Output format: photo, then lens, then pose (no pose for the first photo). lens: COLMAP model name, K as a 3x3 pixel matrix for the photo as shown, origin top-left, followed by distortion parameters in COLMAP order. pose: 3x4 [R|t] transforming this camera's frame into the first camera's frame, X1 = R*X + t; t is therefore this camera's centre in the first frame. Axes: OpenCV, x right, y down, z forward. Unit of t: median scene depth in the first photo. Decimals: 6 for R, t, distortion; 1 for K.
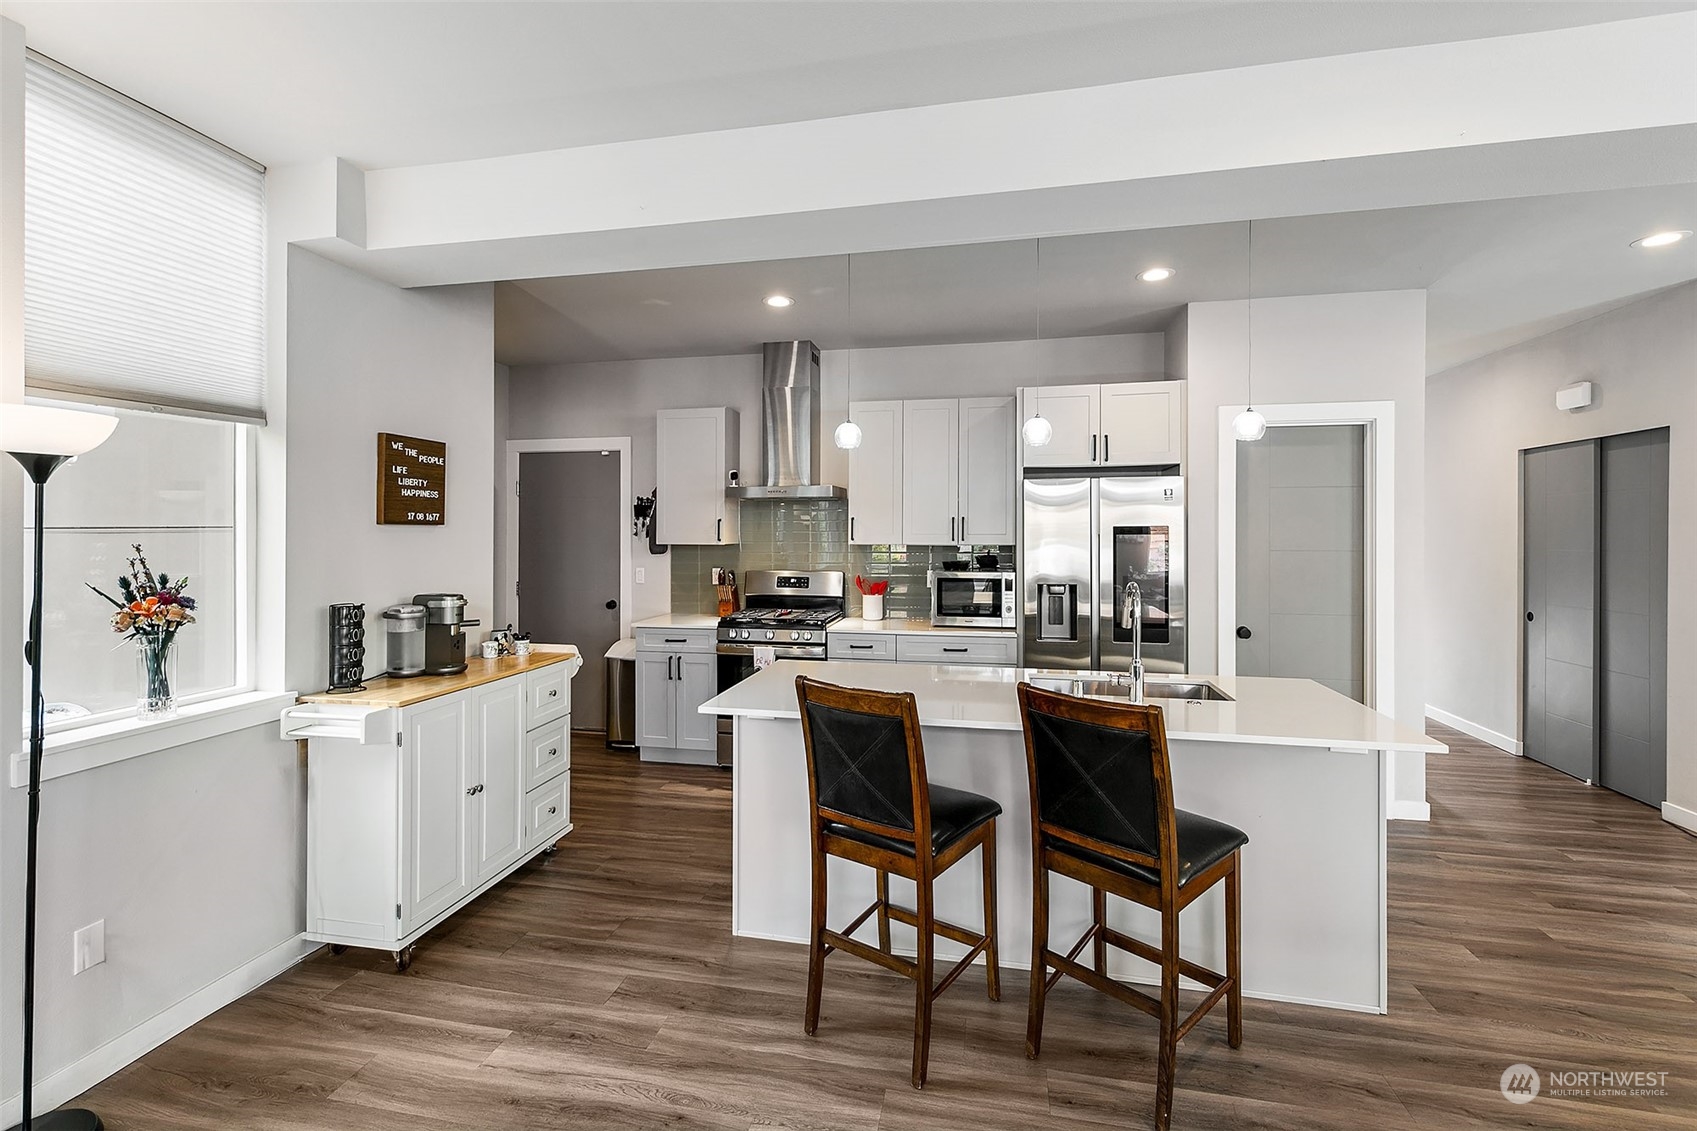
lens RADIAL K [[736.0, 0, 846.1], [0, 736.0, 539.0], [0, 0, 1]] dist [-0.001390, 0.000221]
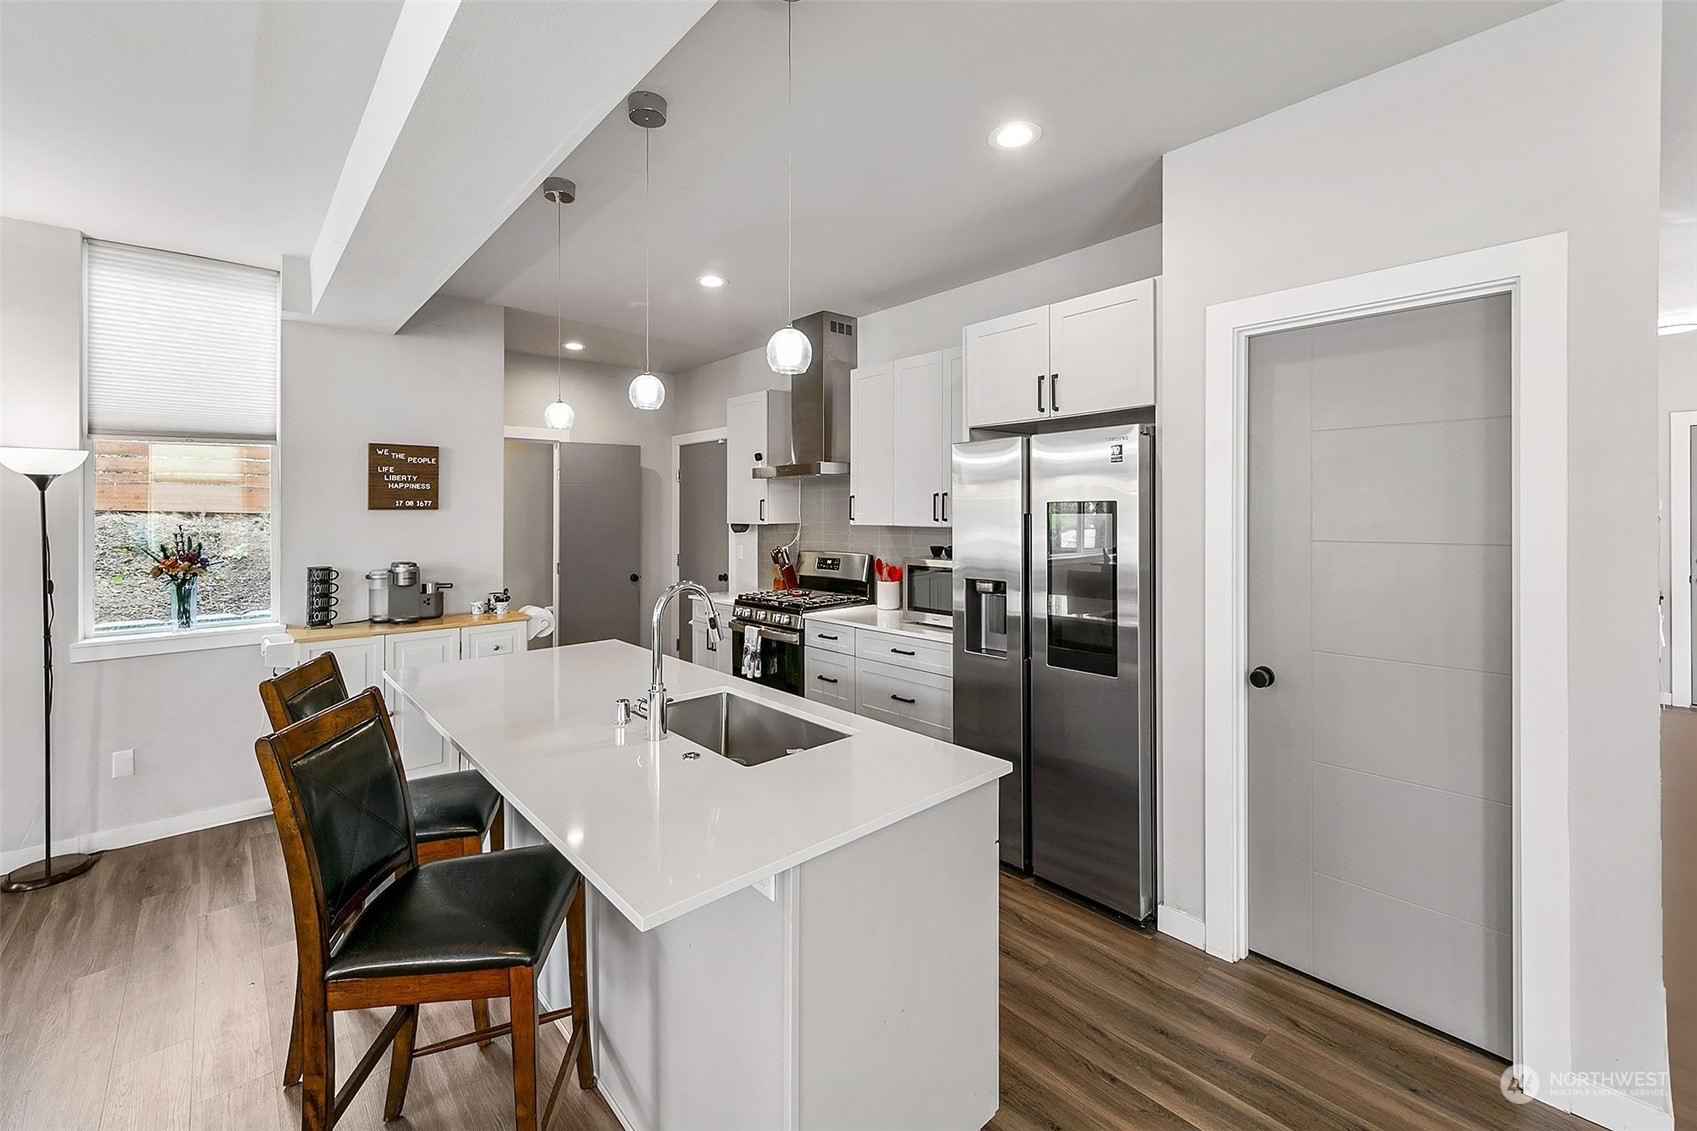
lens RADIAL K [[698.9, 0, 841.8], [0, 698.9, 515.2], [0, 0, 1]] dist [-0.002993, -0.000349]
pose [[0.803503, -0.002424, -0.595295, 0.776487], [0.002385, 0.999997, -0.000853, -0.006115], [0.595295, -0.000734, 0.803507, 0.437729]]
